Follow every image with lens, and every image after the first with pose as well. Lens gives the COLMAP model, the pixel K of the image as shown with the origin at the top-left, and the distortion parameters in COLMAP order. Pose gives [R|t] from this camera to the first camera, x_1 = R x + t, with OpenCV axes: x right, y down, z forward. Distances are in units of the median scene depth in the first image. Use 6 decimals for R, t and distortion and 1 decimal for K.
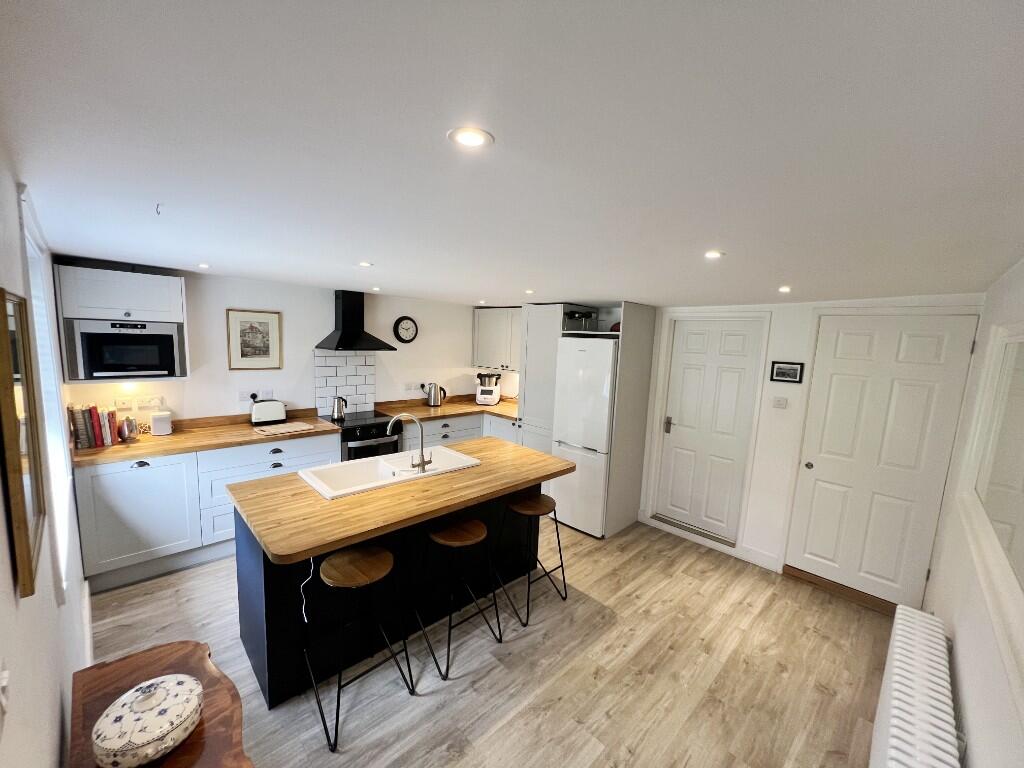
lens RADIAL K [[415.3, 0, 512.0], [0, 415.3, 384.0], [0, 0, 1]] dist [0.000287, 0.000210]
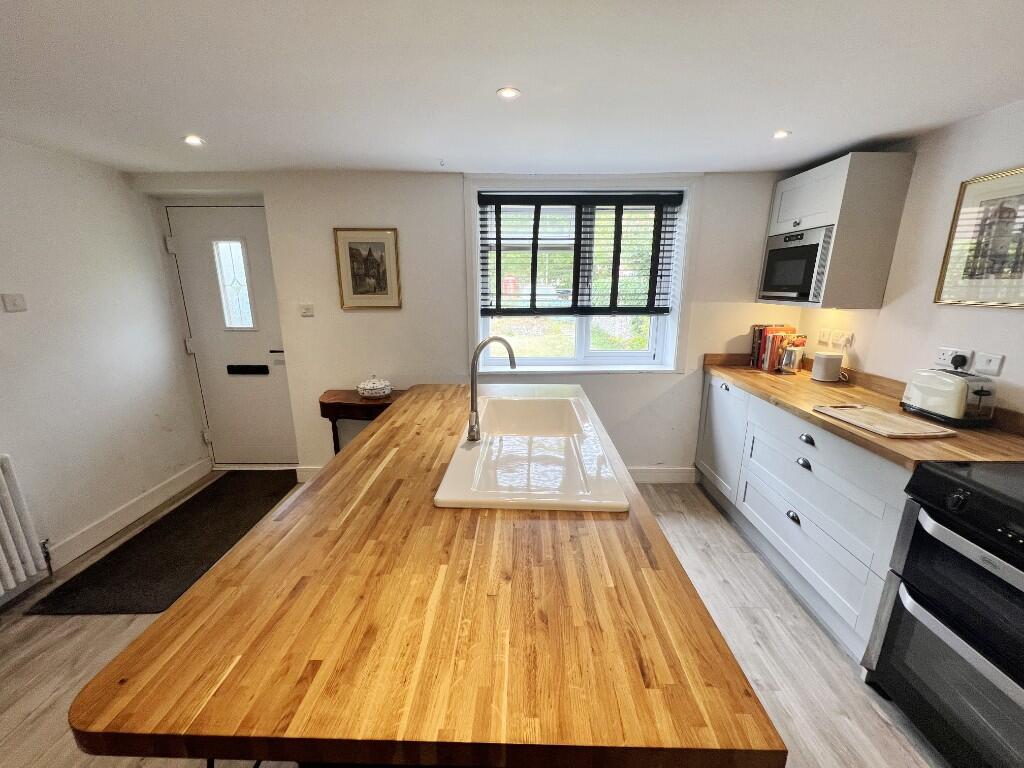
lens RADIAL K [[415.3, 0, 512.0], [0, 415.3, 384.0], [0, 0, 1]] dist [0.000287, 0.000210]
pose [[-0.723046, 0.115954, -0.680999, 0.113085], [-0.115537, 0.951627, 0.284705, -0.028754], [0.681070, 0.284535, -0.674673, 1.206217]]
